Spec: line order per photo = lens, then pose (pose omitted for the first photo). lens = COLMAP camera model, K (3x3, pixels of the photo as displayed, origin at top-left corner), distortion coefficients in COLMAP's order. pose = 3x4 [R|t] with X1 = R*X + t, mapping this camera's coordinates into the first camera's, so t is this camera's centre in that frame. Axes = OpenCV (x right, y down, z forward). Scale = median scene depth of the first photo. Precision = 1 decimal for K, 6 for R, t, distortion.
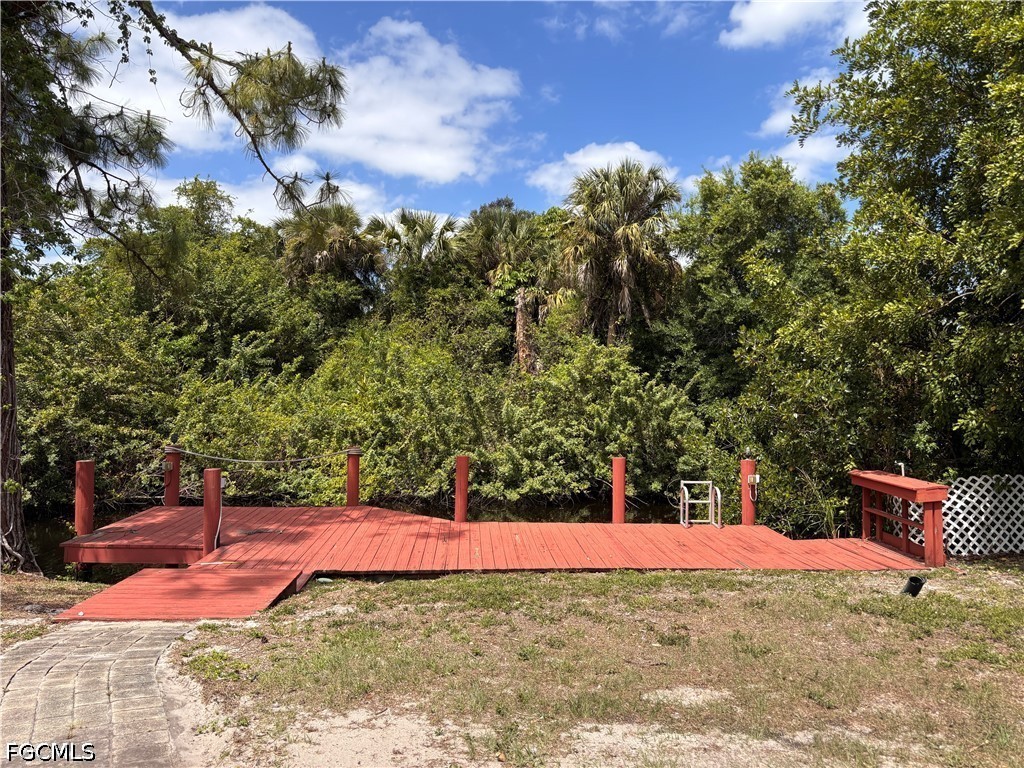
lens RADIAL K [[766.0, 0, 529.2], [0, 766.0, 375.4], [0, 0, 1]] dist [0.044680, -0.070004]
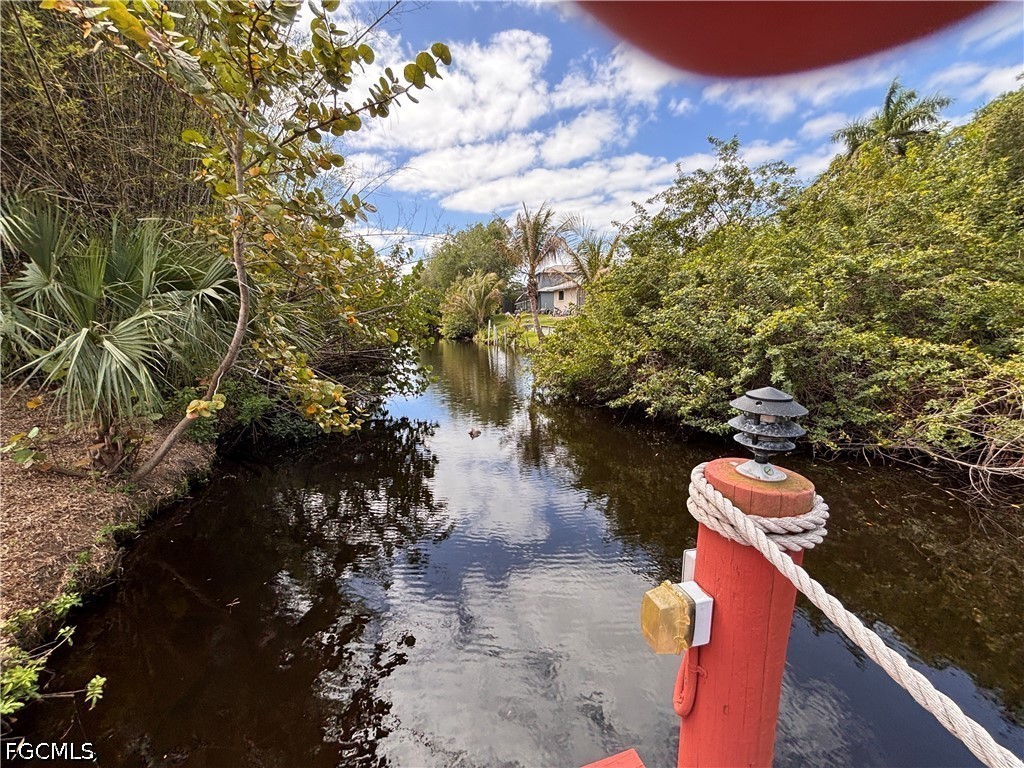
lens RADIAL K [[411.3, 0, 511.9], [0, 411.3, 385.0], [0, 0, 1]] dist [0.000233, 0.000533]
pose [[0.207796, 0.152721, -0.966177, -0.232808], [0.026226, 0.986512, 0.161575, 0.036619], [0.977820, -0.058913, 0.200988, 0.541706]]
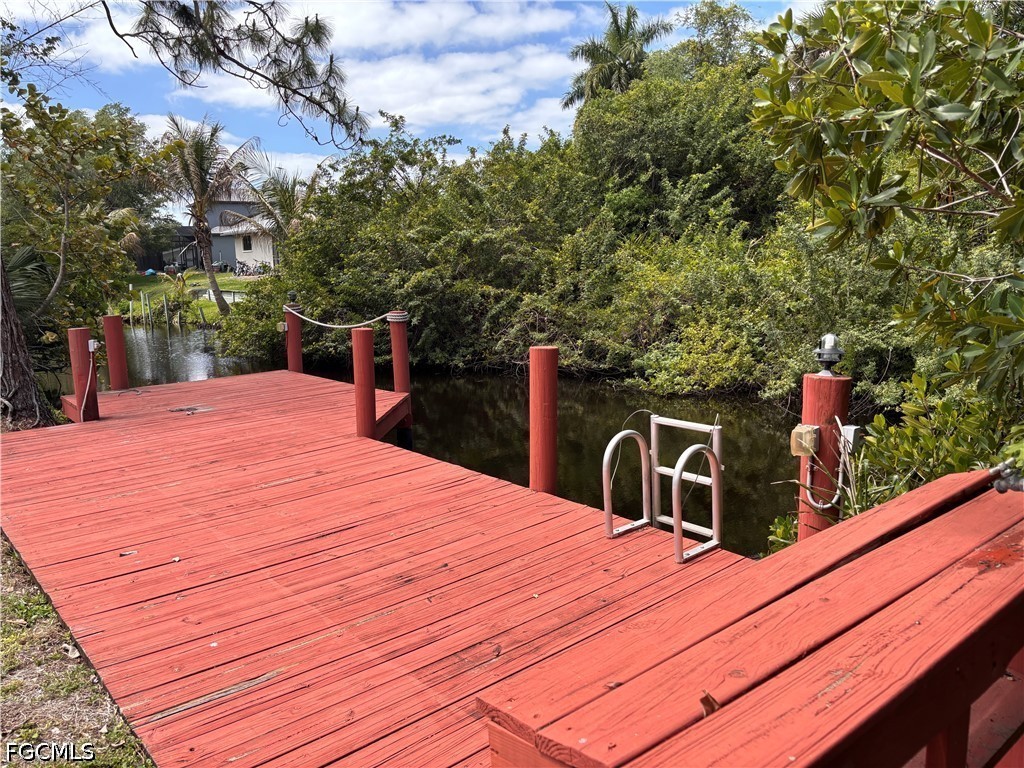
lens RADIAL K [[761.8, 0, 511.0], [0, 761.8, 419.6], [0, 0, 1]] dist [0.035774, -0.000932]
pose [[0.605994, 0.134538, -0.784009, 0.234122], [0.044410, 0.978335, 0.202211, 0.031354], [0.794228, -0.157356, 0.586891, 0.379240]]
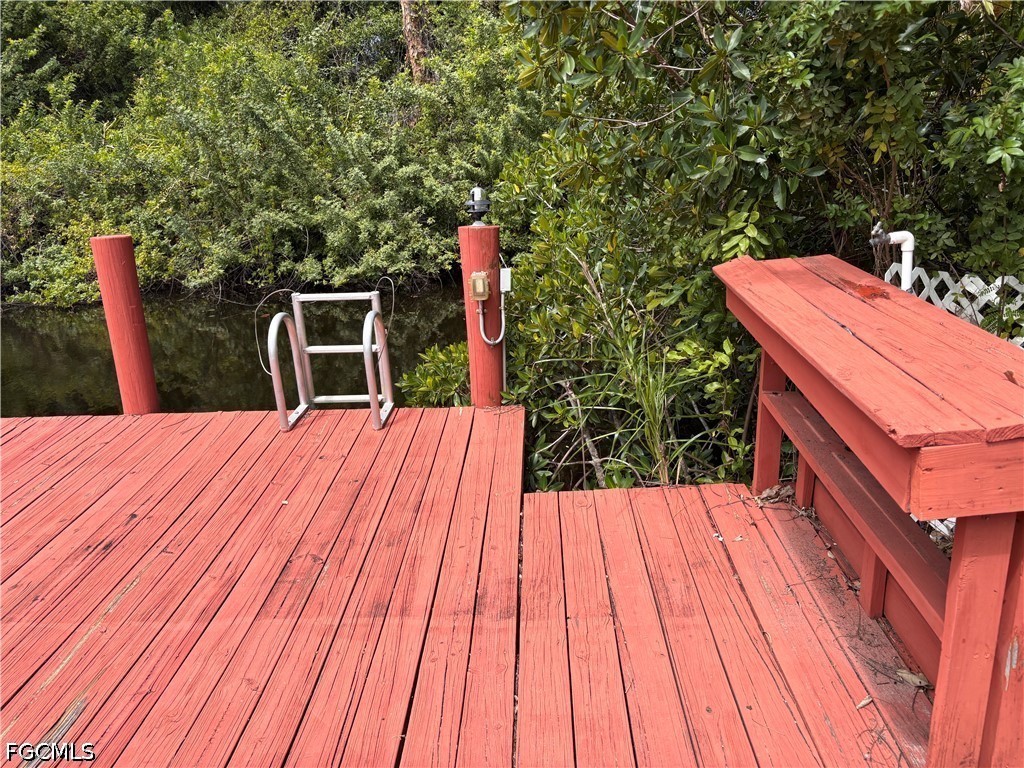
lens RADIAL K [[772.2, 0, 512.0], [0, 772.2, 384.0], [0, 0, 1]] dist [0.033906, -0.003940]
pose [[0.992818, -0.018985, -0.118122, 0.183035], [0.057047, 0.942980, 0.327925, 0.033277], [0.105161, -0.332309, 0.937290, 0.349713]]
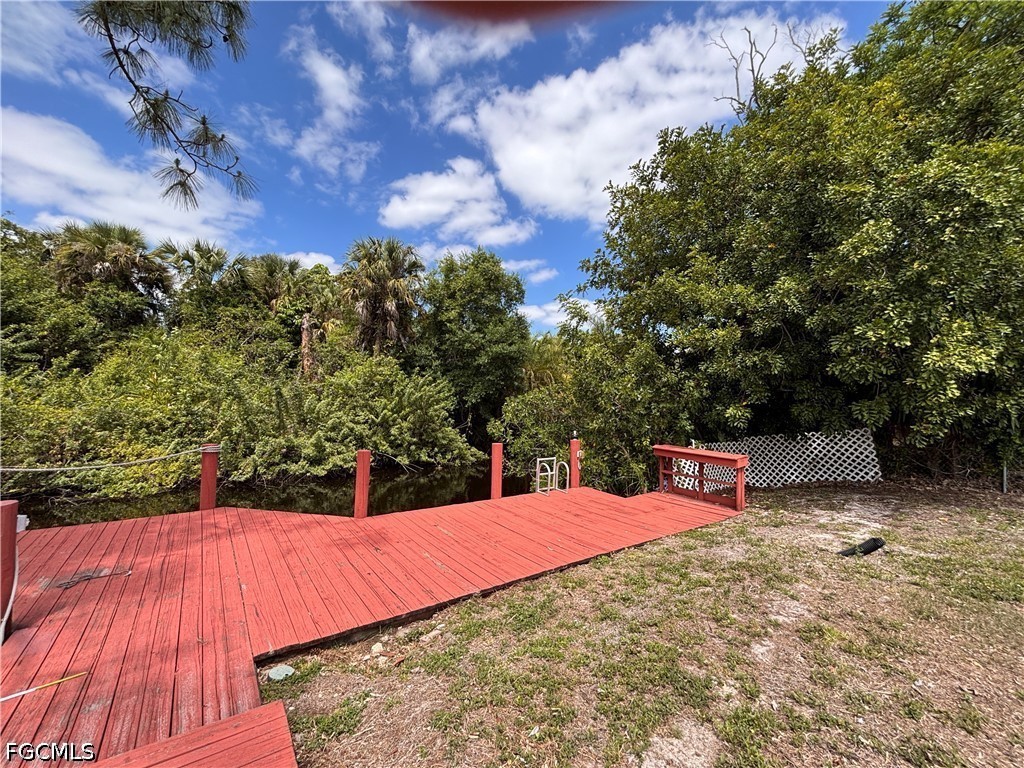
lens RADIAL K [[409.8, 0, 512.0], [0, 409.8, 384.0], [0, 0, 1]] dist [-0.001276, -0.000141]
pose [[0.843617, 0.028382, 0.536194, -0.111133], [-0.026298, 0.999588, -0.011534, 0.010858], [-0.536301, -0.004371, 0.844016, 0.235874]]
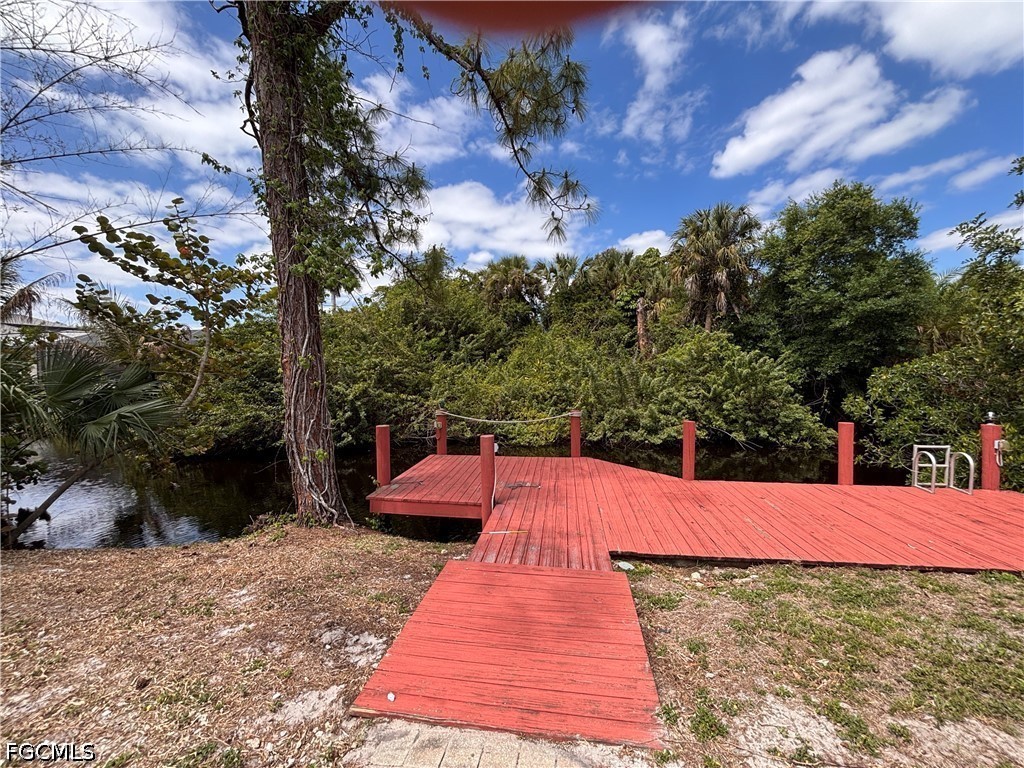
lens RADIAL K [[411.3, 0, 511.9], [0, 411.3, 385.0], [0, 0, 1]] dist [0.000233, 0.000533]
pose [[0.977788, -0.014264, -0.209112, -0.111318], [0.025667, 0.998321, 0.051921, 0.008112], [0.208020, -0.056135, 0.976512, 0.191379]]
